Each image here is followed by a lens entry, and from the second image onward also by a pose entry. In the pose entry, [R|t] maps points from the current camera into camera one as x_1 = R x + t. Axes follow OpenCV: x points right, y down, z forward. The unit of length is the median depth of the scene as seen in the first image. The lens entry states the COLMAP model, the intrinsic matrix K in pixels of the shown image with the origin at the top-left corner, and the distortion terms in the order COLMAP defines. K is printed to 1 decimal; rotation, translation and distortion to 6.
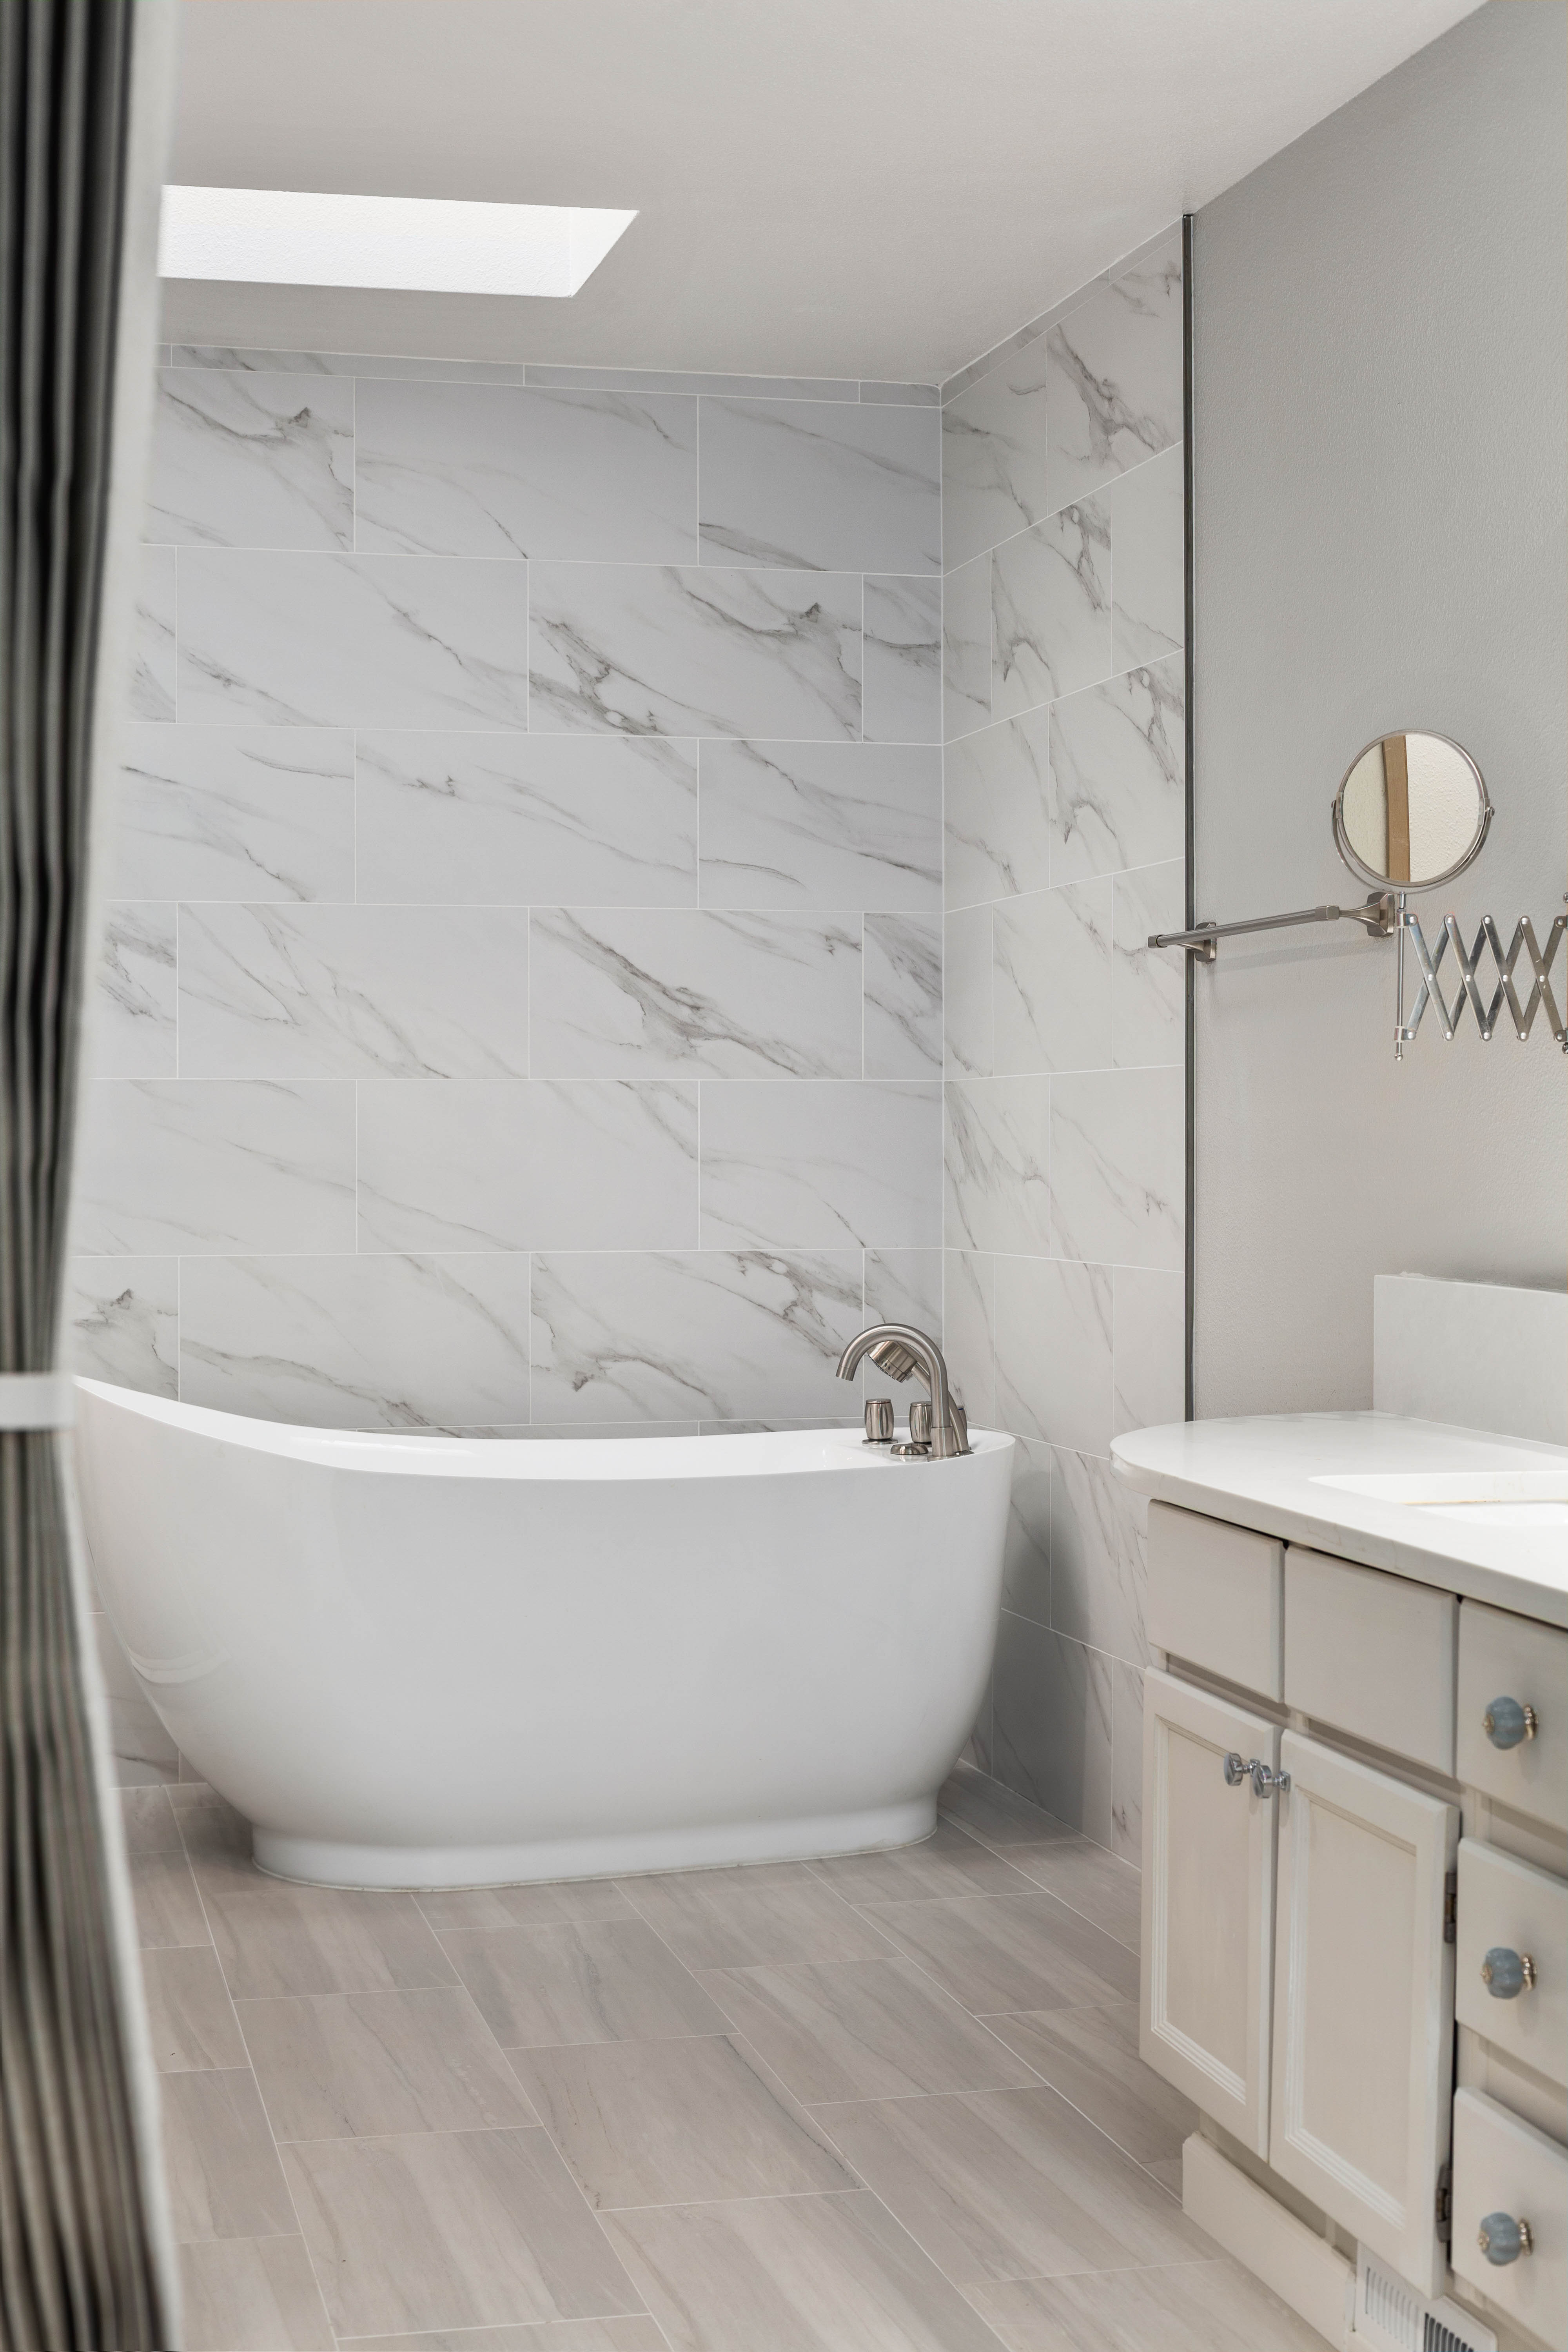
lens RADIAL K [[1522.5, 0, 817.2], [0, 1522.5, 1174.9], [0, 0, 1]] dist [-0.003825, 0.001853]
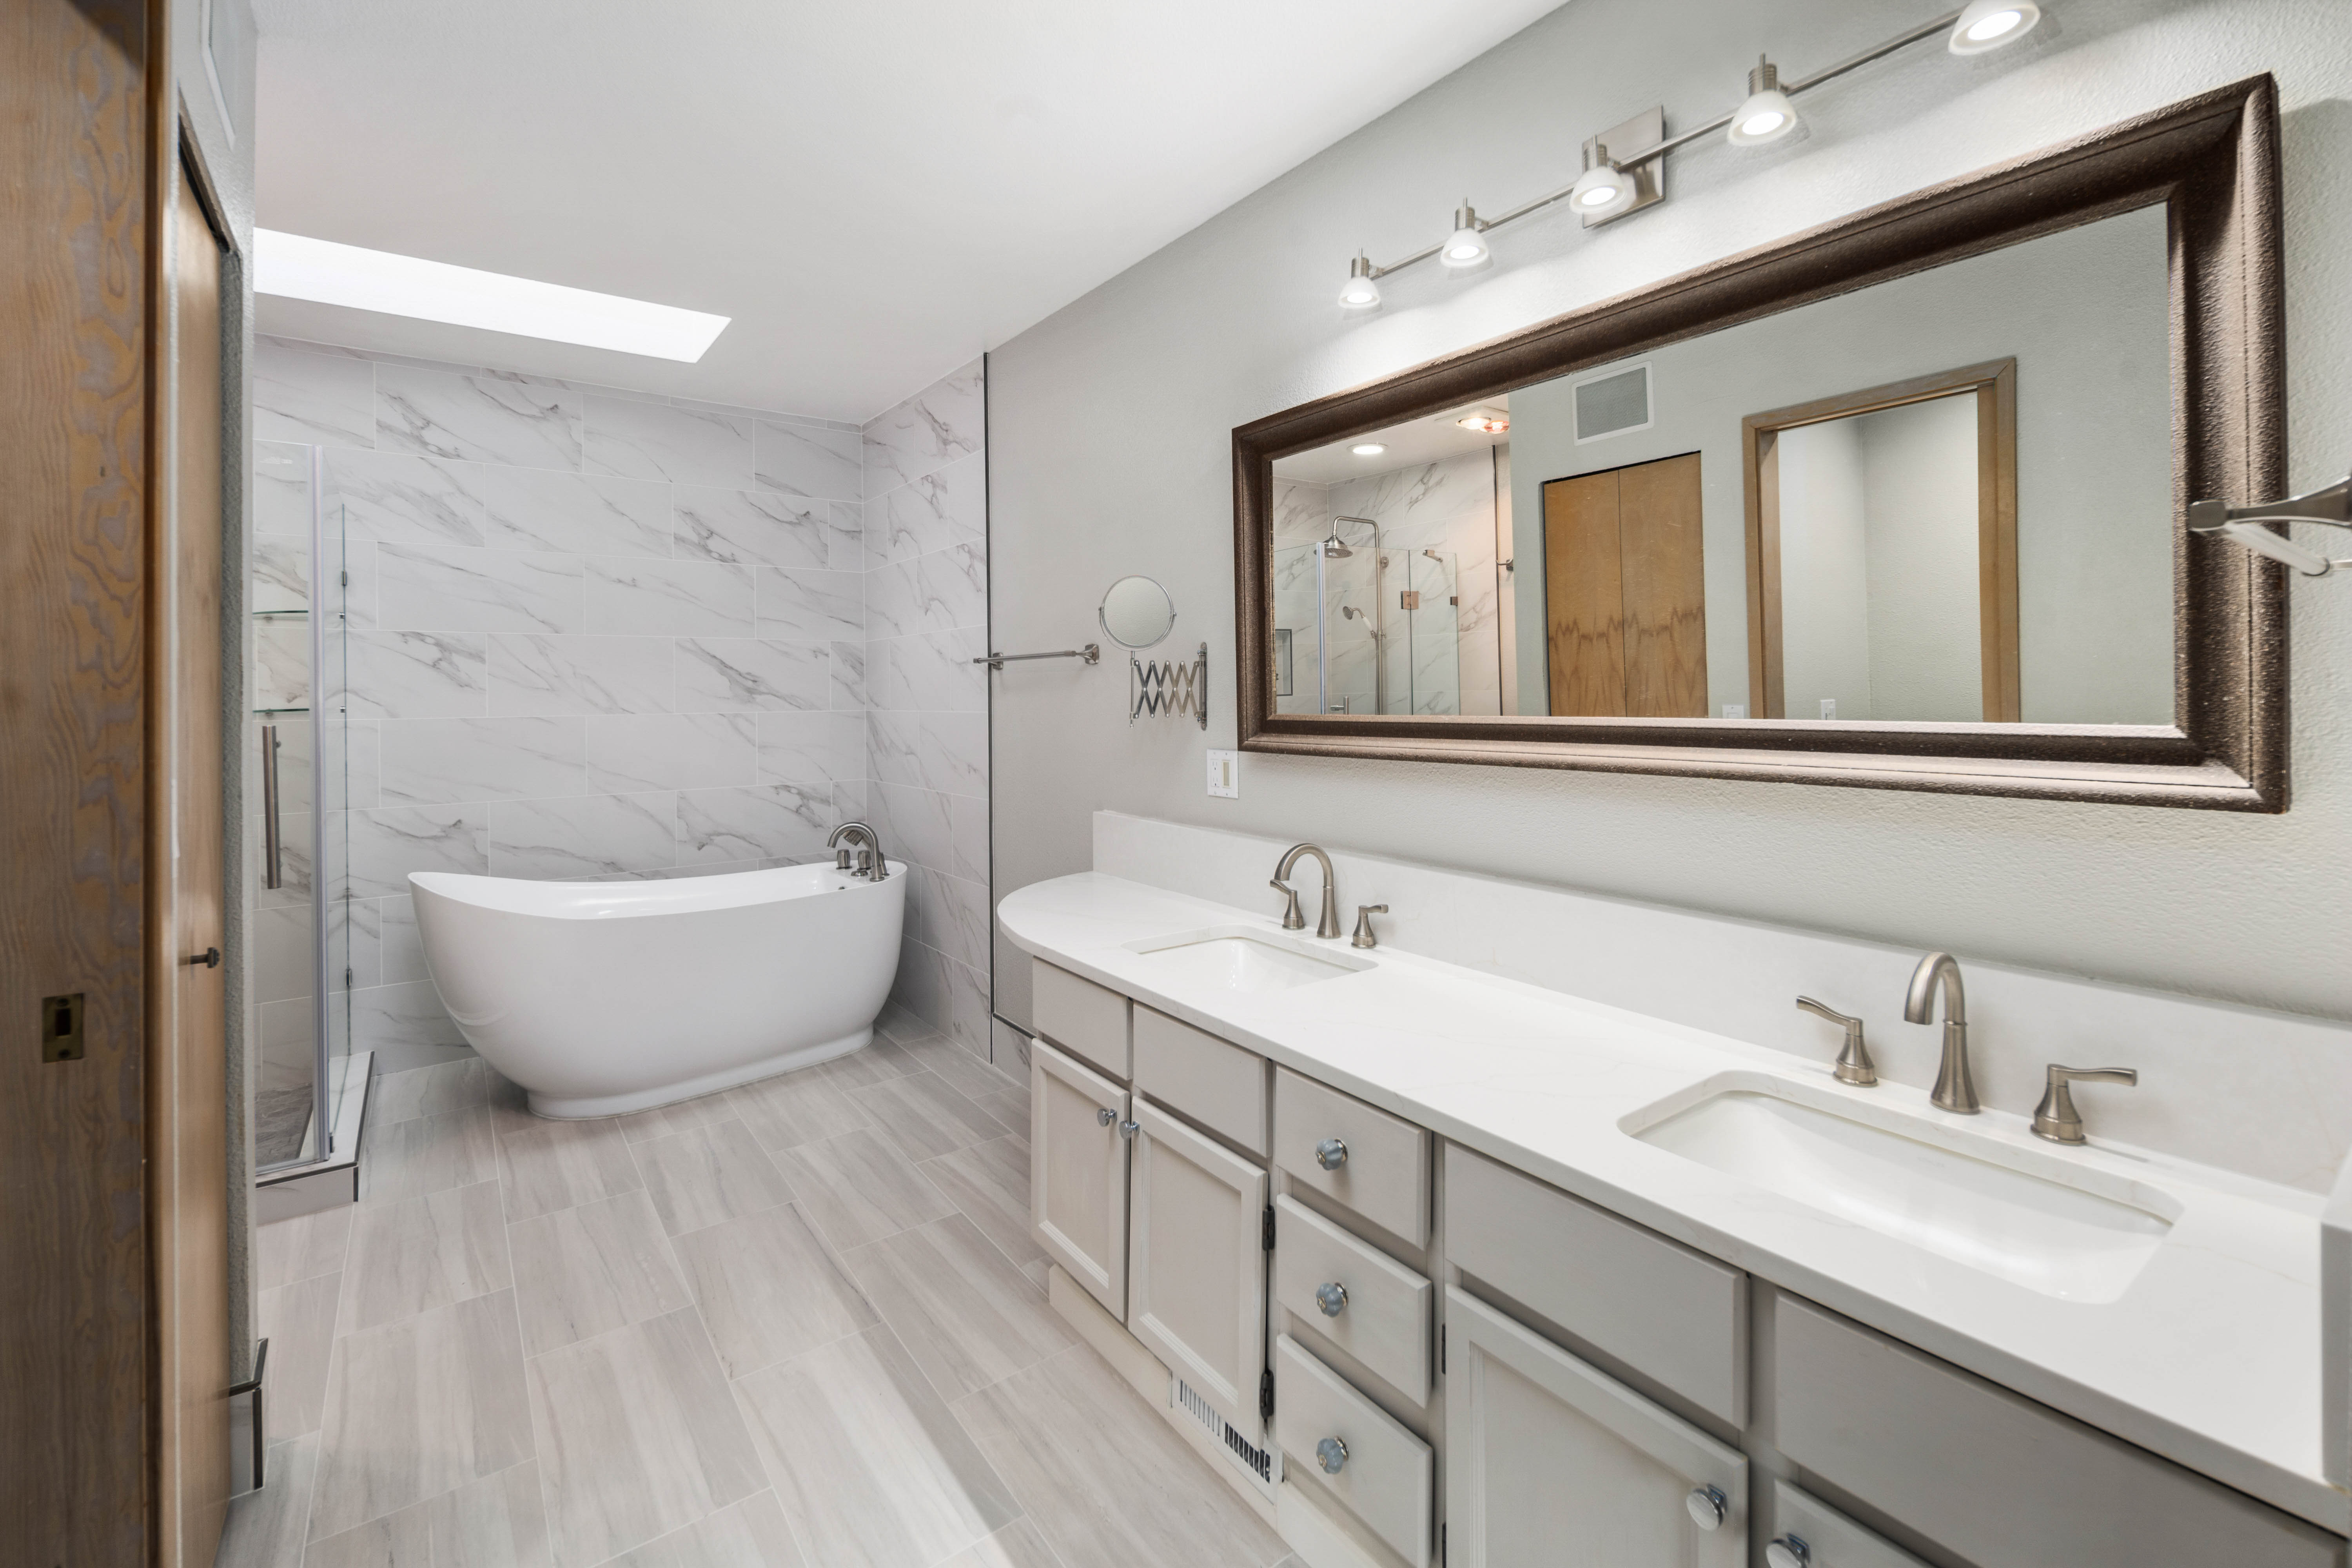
lens RADIAL K [[953.4, 0, 1176.0], [0, 953.4, 784.0], [0, 0, 1]] dist [0.001502, -0.000128]
pose [[0.960530, -0.022512, 0.277264, 0.101044], [0.040168, 0.997499, -0.058165, 0.121342], [-0.275261, 0.067006, 0.959032, -0.427331]]
